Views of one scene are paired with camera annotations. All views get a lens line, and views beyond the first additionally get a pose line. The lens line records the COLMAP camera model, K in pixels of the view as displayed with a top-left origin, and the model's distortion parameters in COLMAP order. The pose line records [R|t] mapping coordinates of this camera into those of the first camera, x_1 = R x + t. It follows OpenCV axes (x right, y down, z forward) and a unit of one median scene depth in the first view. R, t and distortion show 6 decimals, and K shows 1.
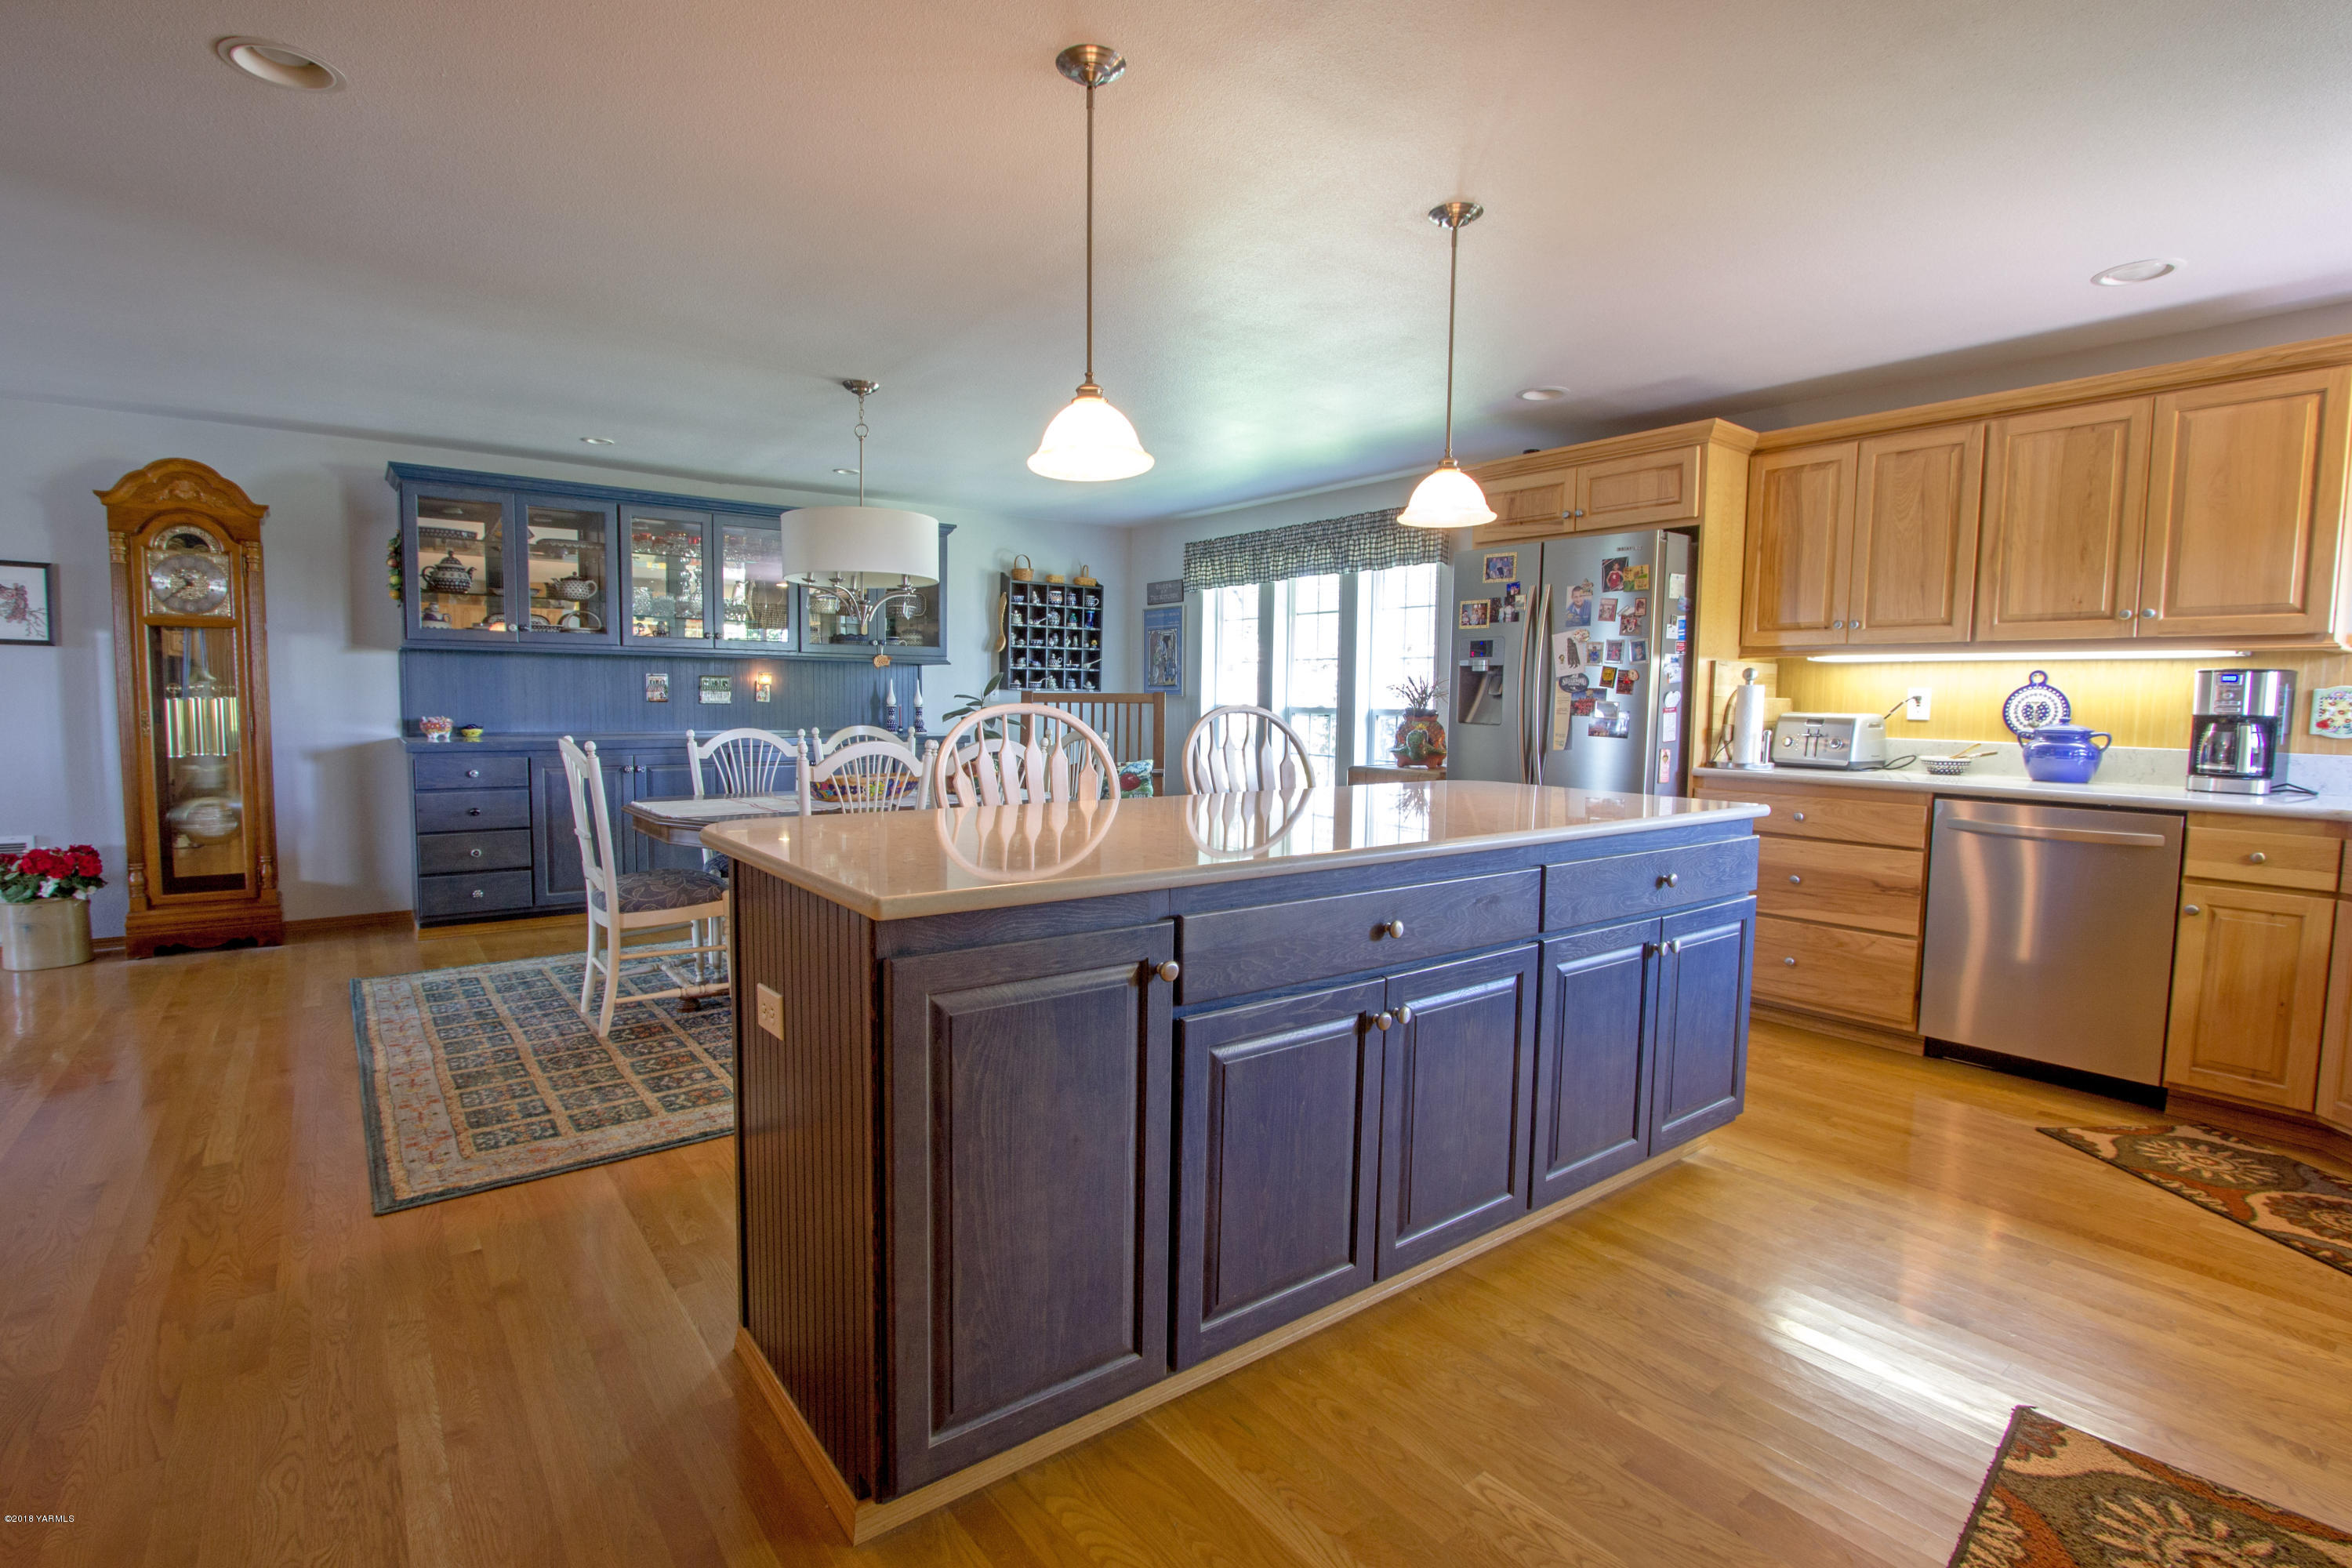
lens RADIAL K [[1121.0, 0, 1158.0], [0, 1121.0, 788.2], [0, 0, 1]] dist [-0.017985, 0.004238]
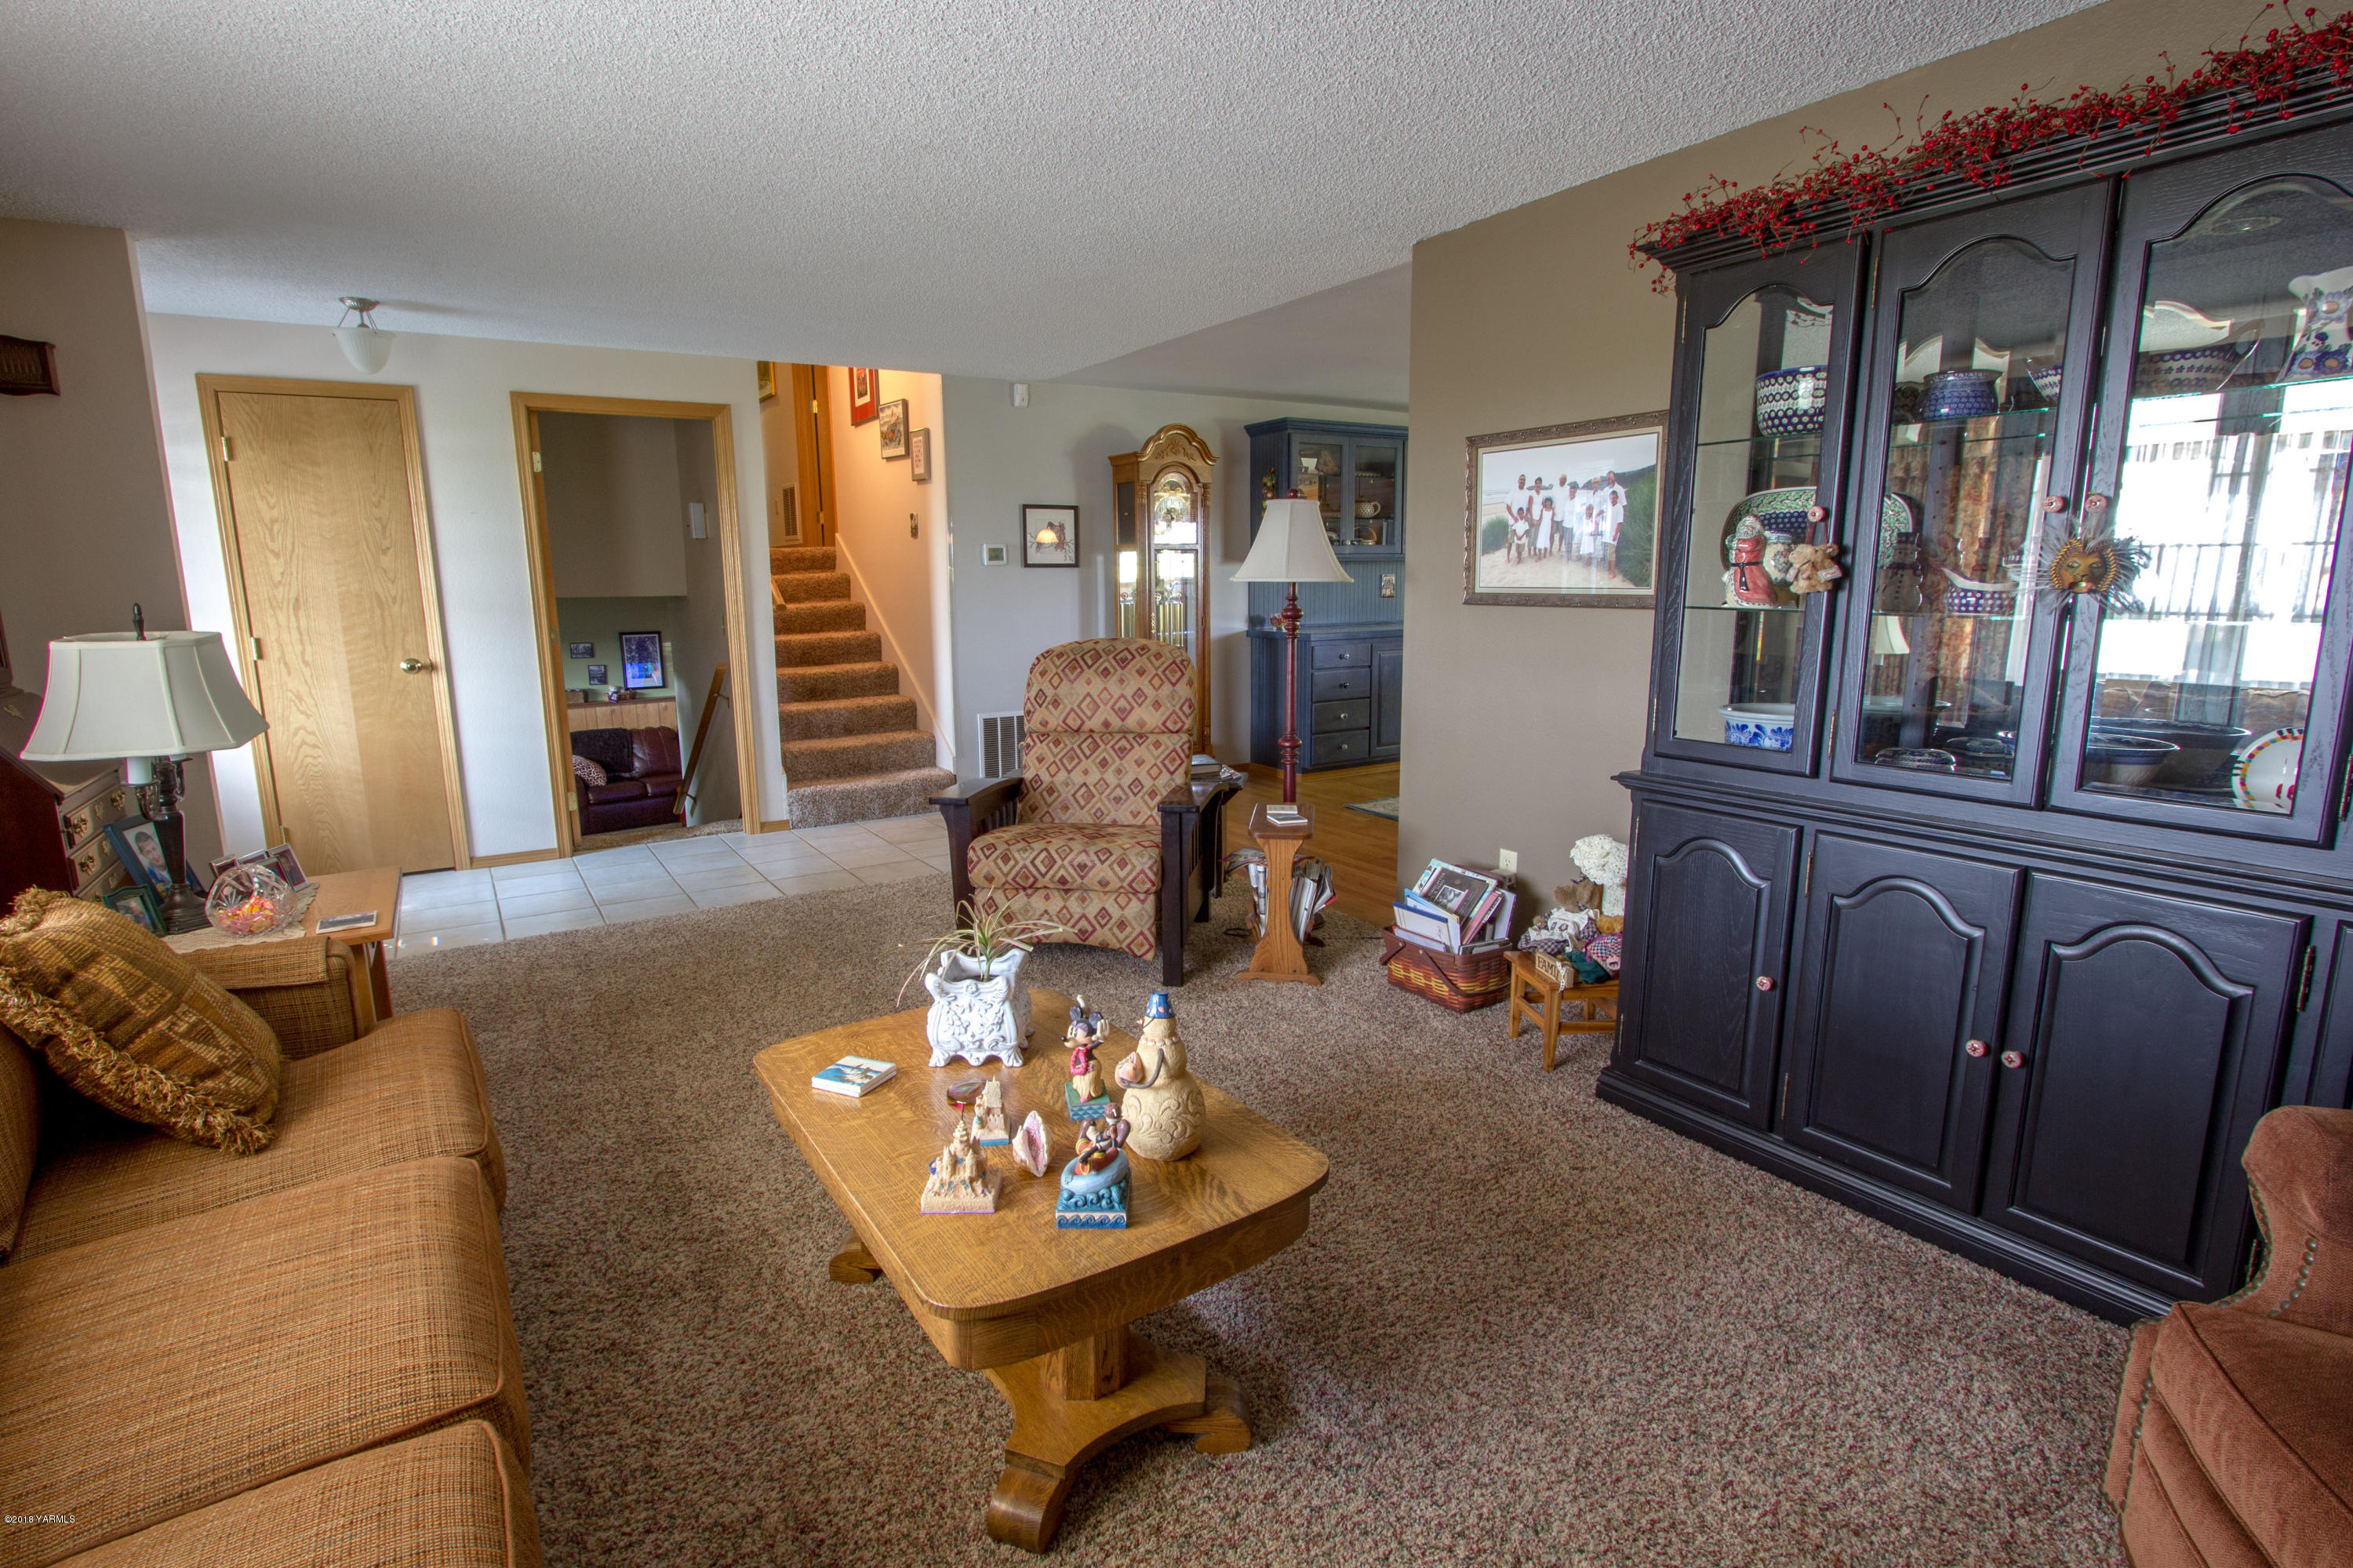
lens RADIAL K [[1121.5, 0, 1161.6], [0, 1121.5, 782.4], [0, 0, 1]] dist [-0.017985, 0.004238]
pose [[0.995492, -0.009664, -0.094348, -0.901521], [0.019099, 0.994841, 0.099627, -0.001431], [0.092899, -0.100980, 0.990542, -0.446430]]
